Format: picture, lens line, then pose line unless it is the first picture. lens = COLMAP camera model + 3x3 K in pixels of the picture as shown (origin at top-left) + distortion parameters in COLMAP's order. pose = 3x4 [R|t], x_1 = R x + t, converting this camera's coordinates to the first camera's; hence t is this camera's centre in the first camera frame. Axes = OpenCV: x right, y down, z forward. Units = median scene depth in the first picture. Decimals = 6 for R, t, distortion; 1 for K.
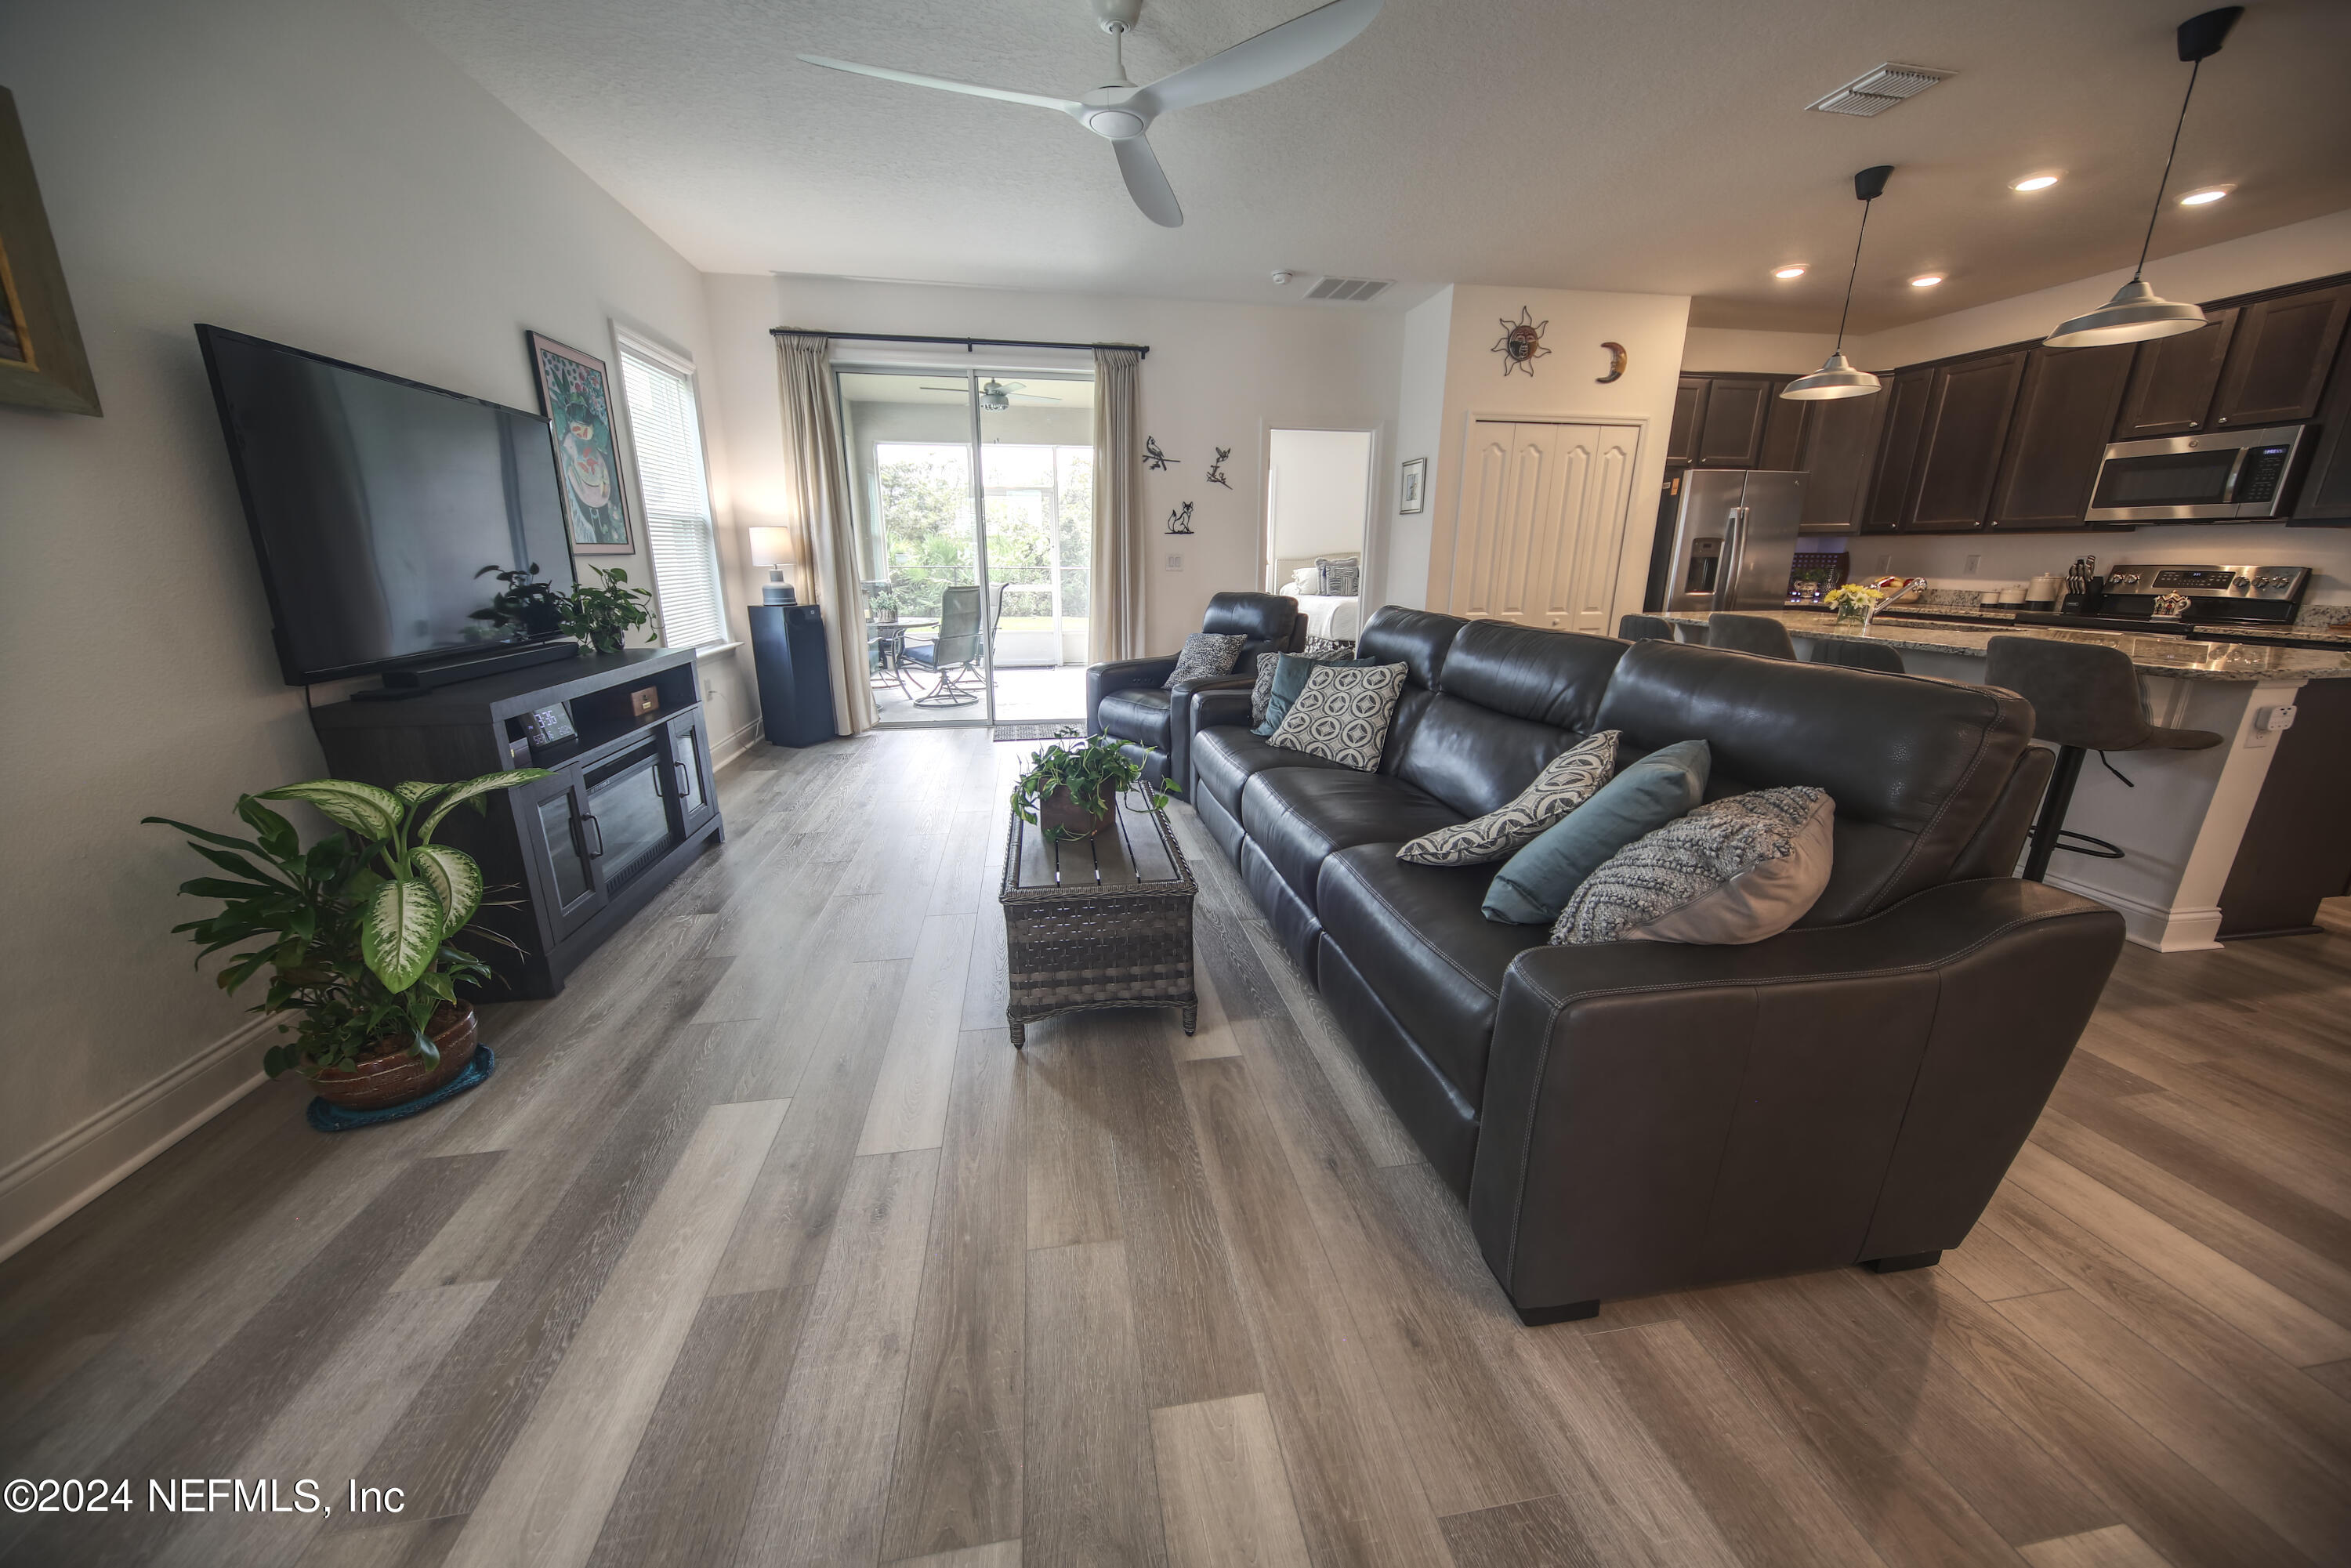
lens RADIAL K [[818.1, 0, 1165.8], [0, 818.1, 784.9], [0, 0, 1]] dist [-0.000137, -0.000289]
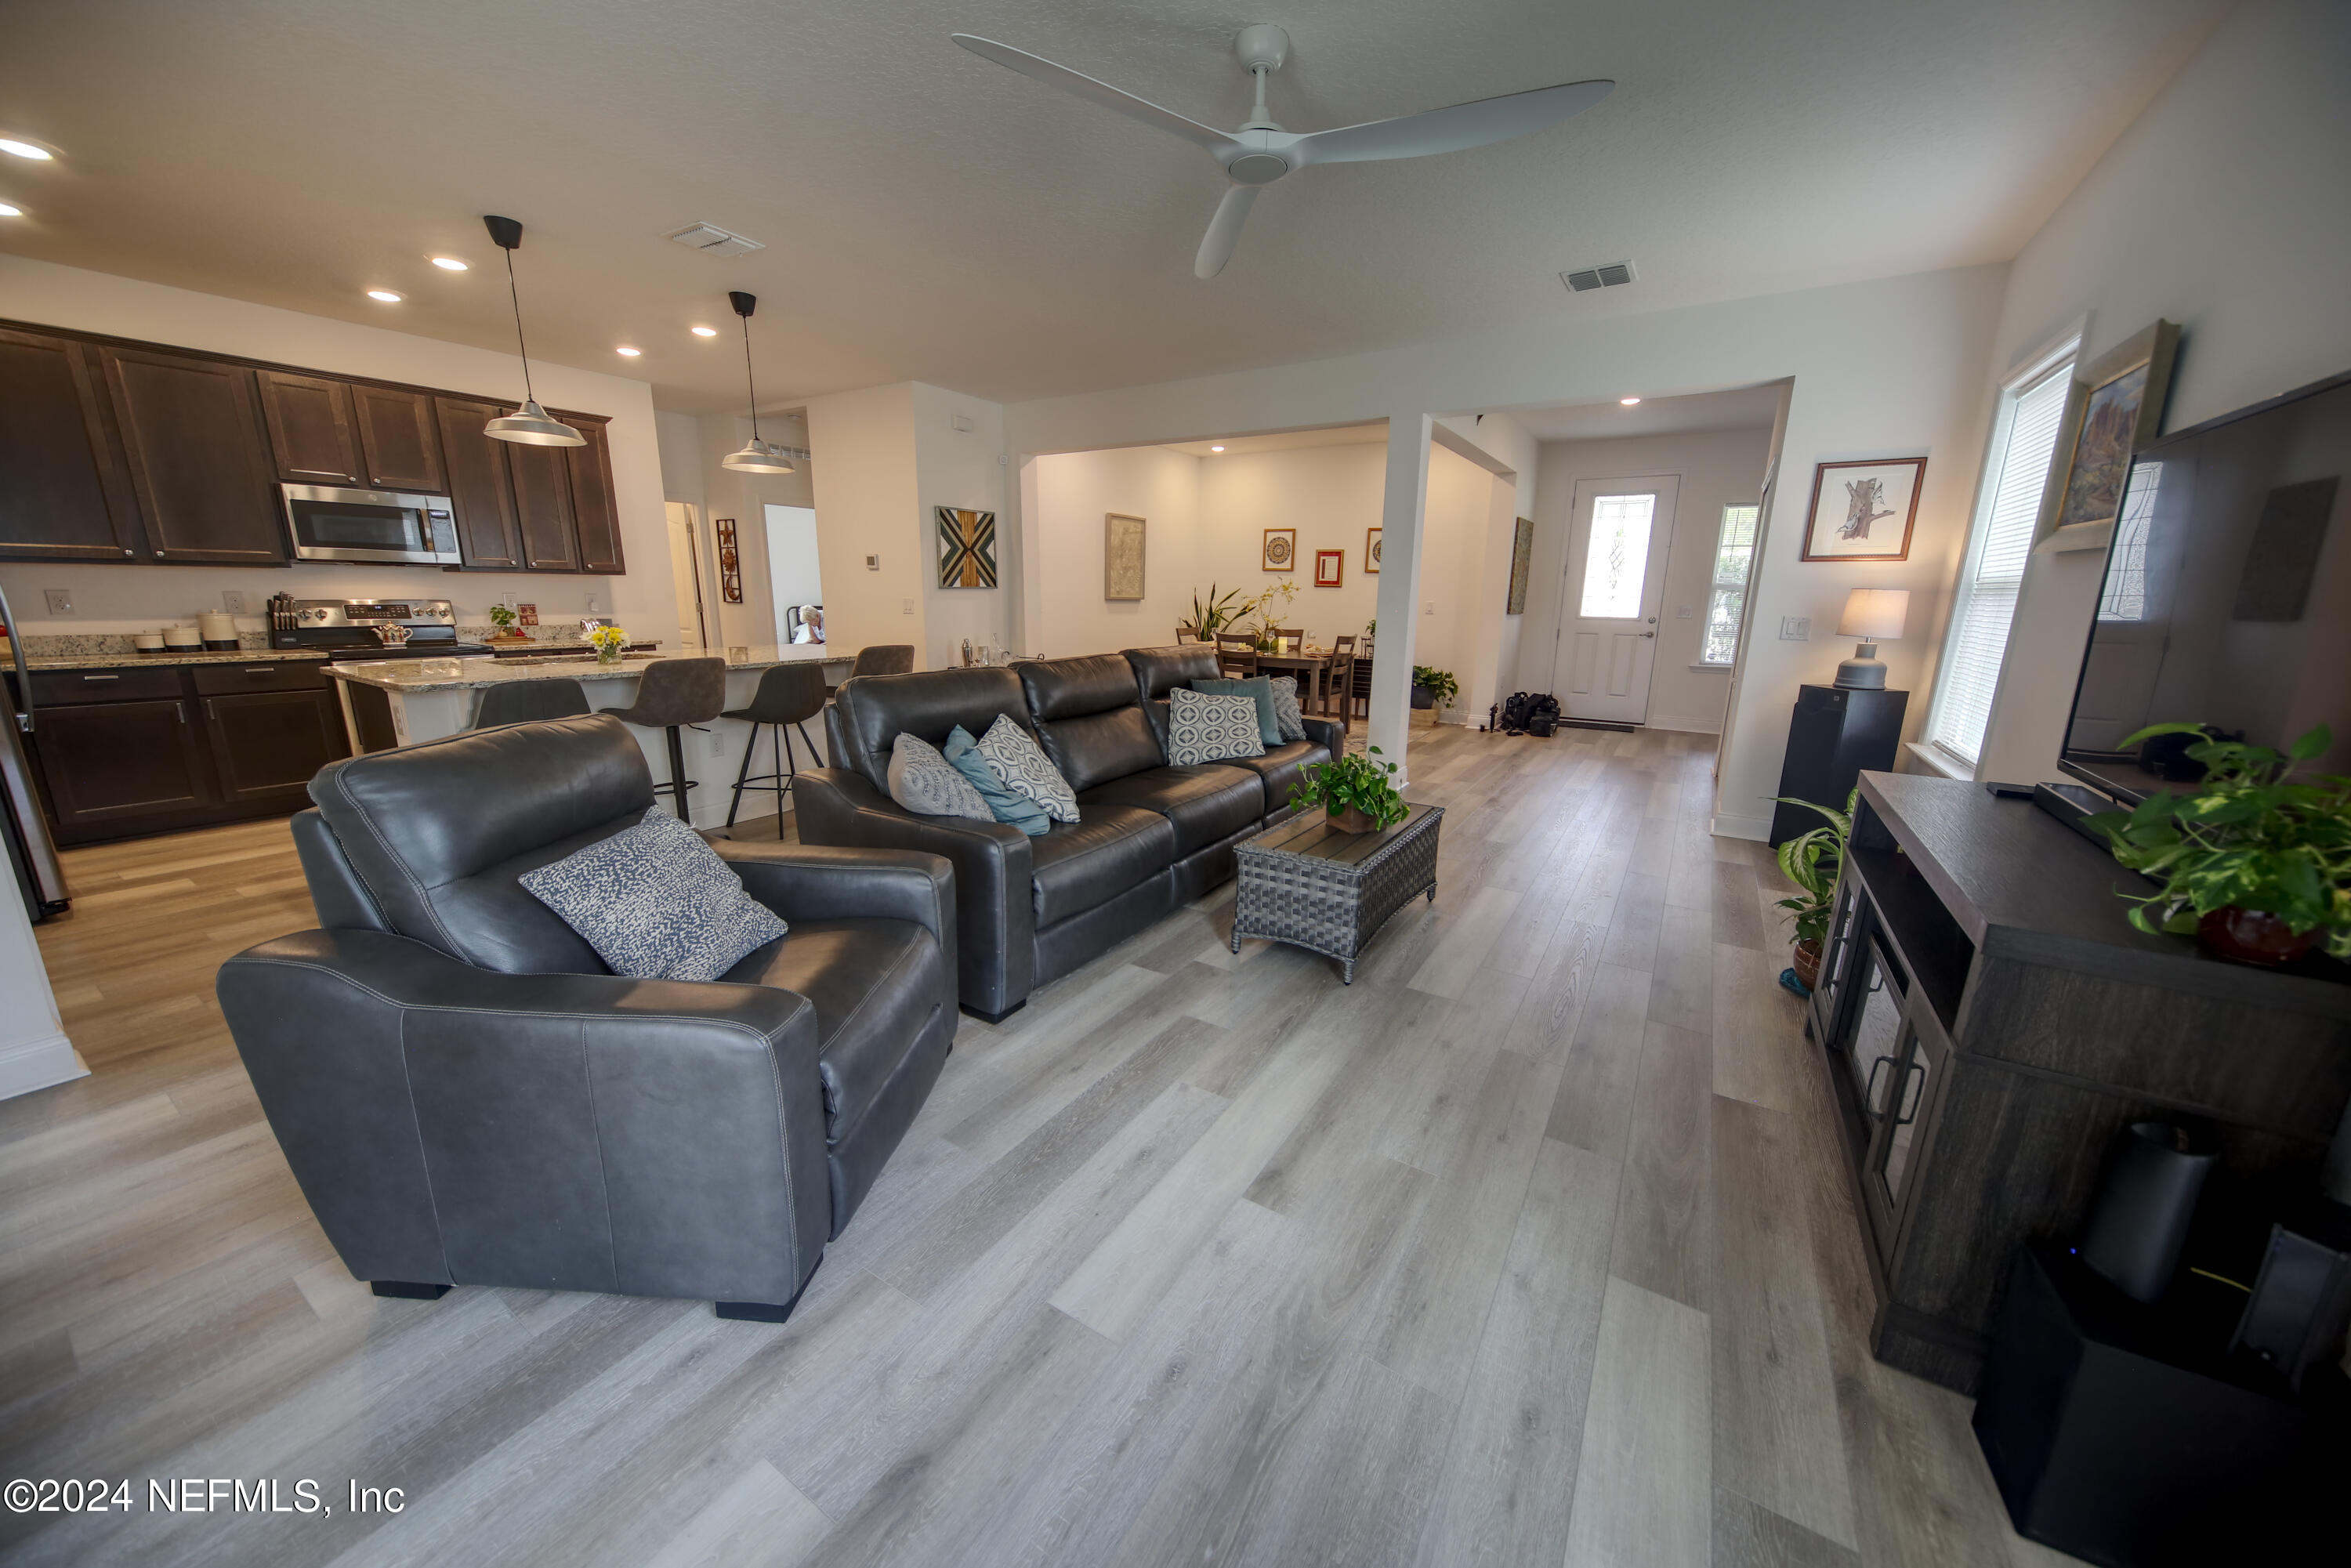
lens RADIAL K [[818.1, 0, 1183.3], [0, 818.1, 784.9], [0, 0, 1]] dist [-0.000137, -0.000289]
pose [[-0.757879, -0.165516, 0.631050, -0.348979], [0.160281, 0.890396, 0.426033, -0.294470], [-0.632400, 0.424027, -0.648284, 0.969242]]
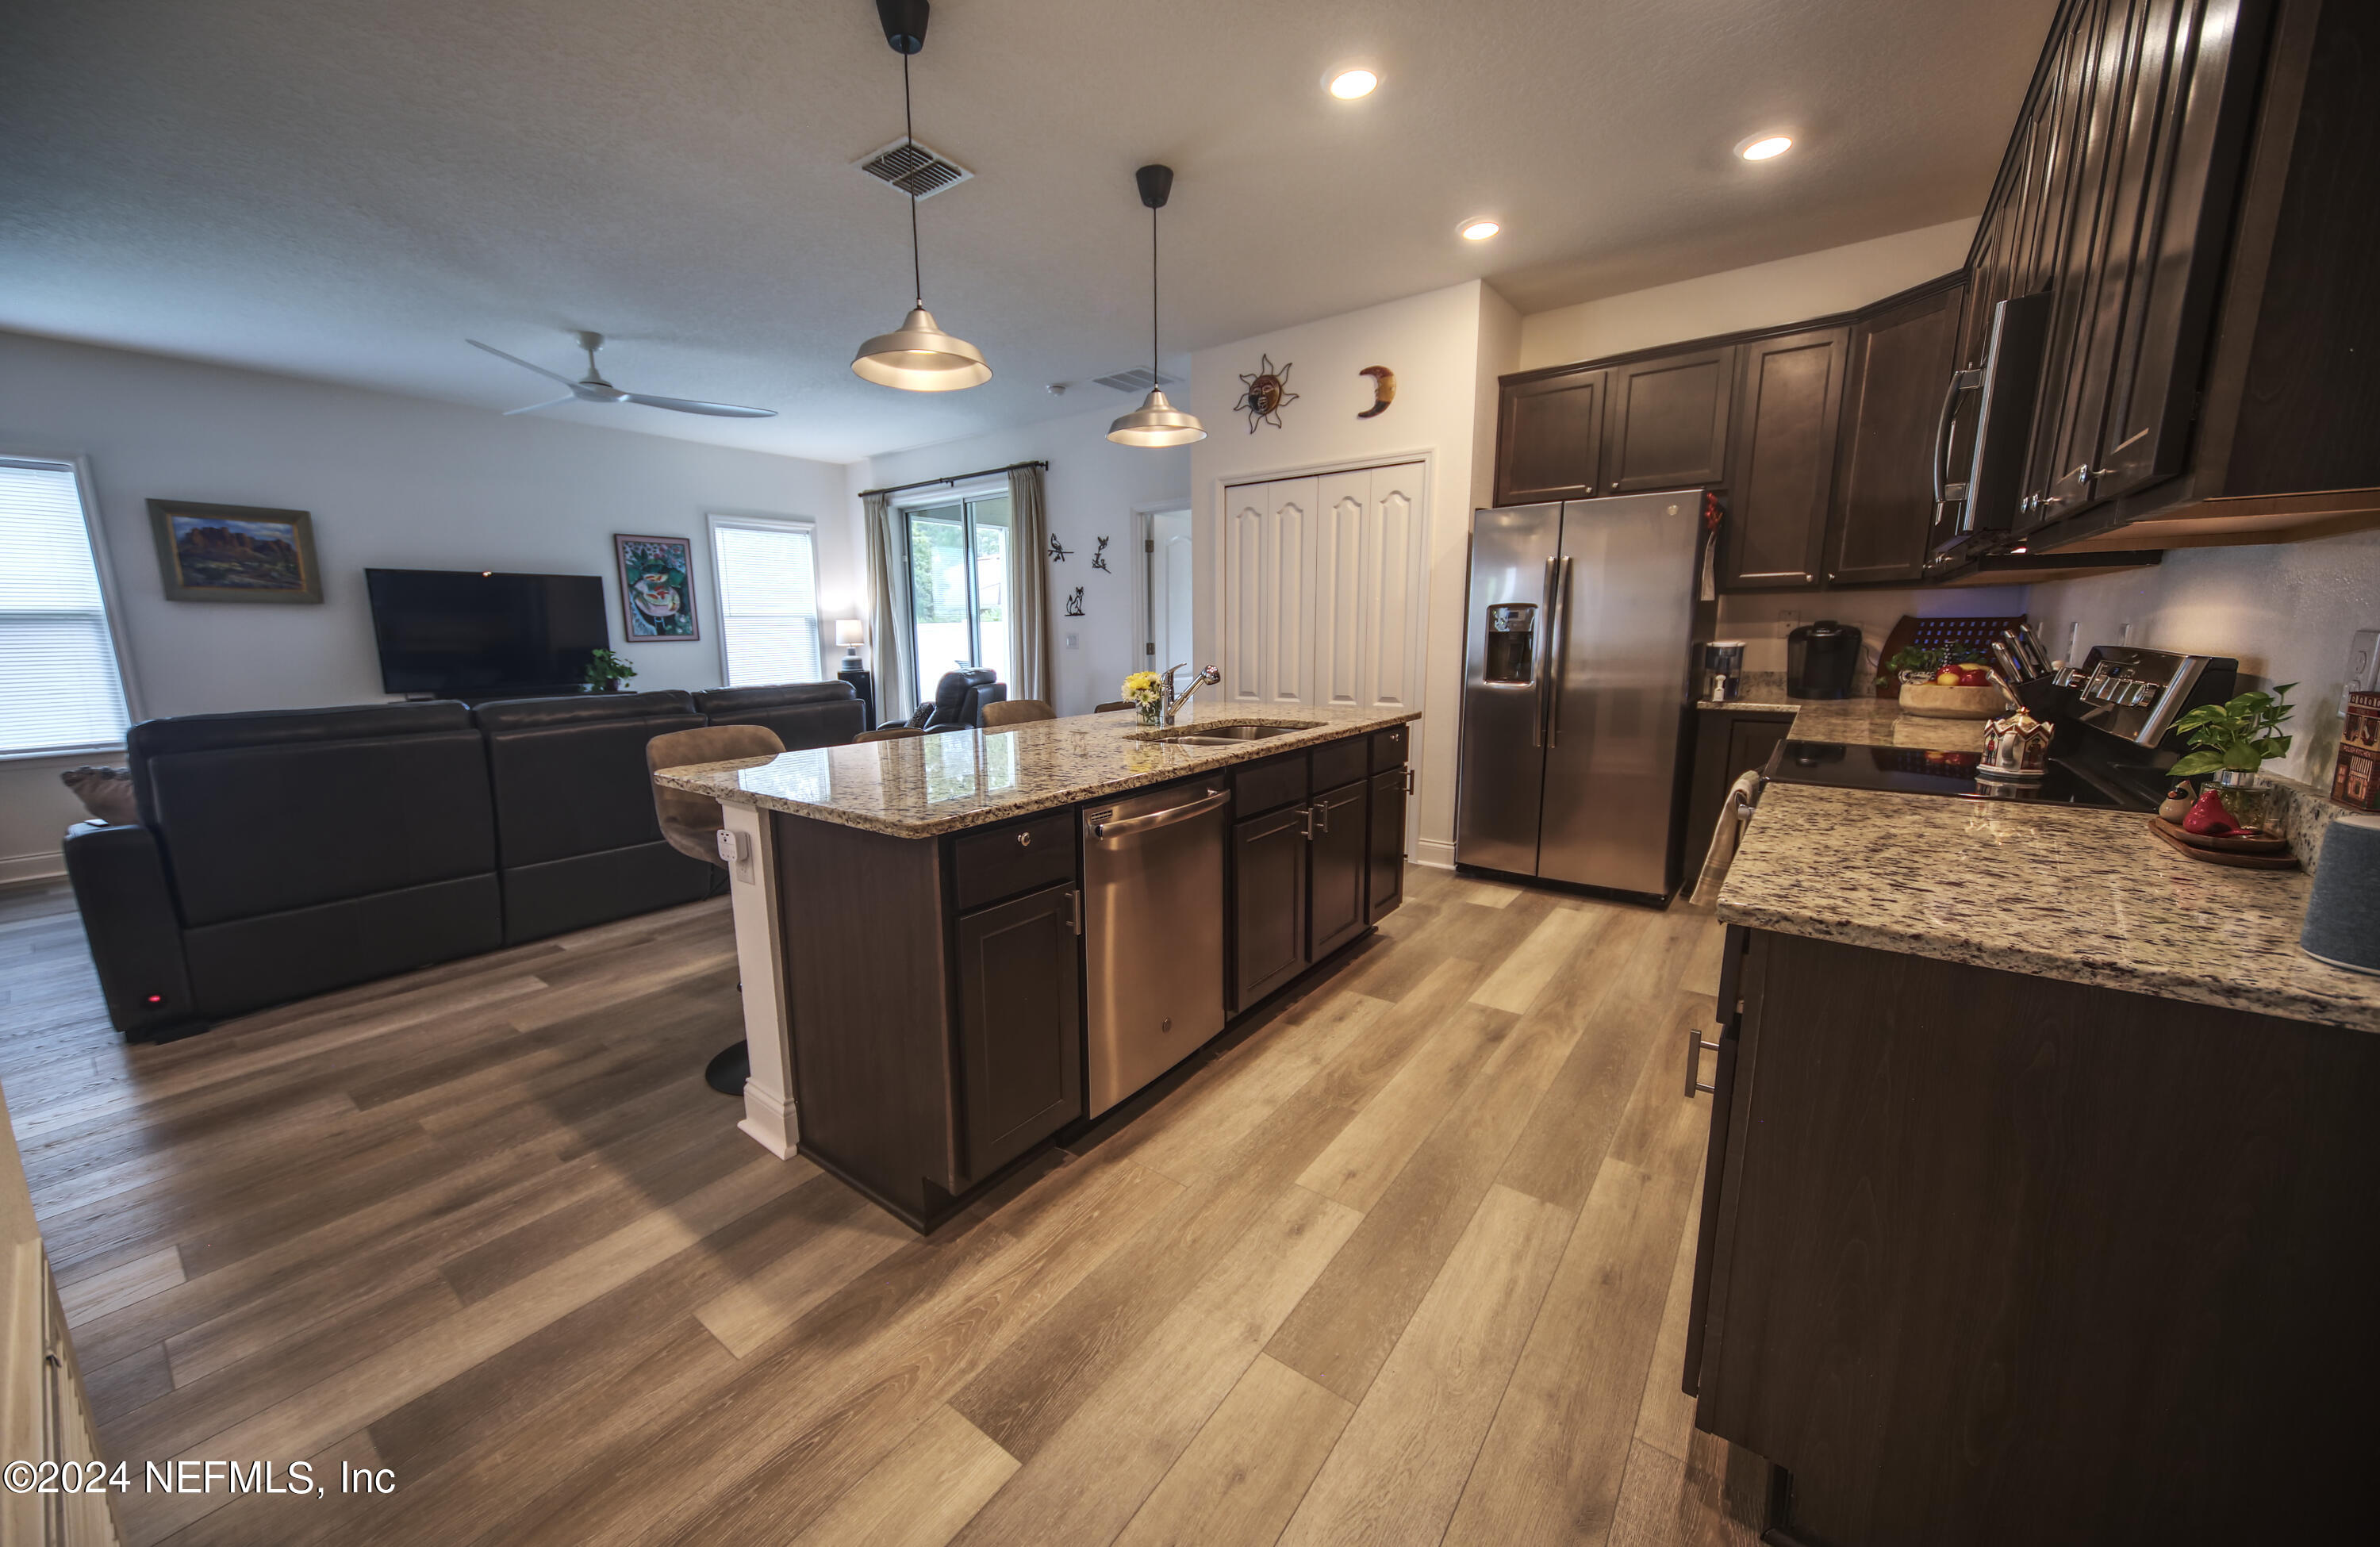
lens RADIAL K [[863.3, 0, 1138.9], [0, 863.3, 781.4], [0, 0, 1]] dist [0.001989, -0.000218]
pose [[0.678846, 0.114854, -0.725242, 1.065557], [-0.183687, 0.982850, -0.016286, -0.096343], [0.710934, 0.144273, 0.688301, 0.332912]]
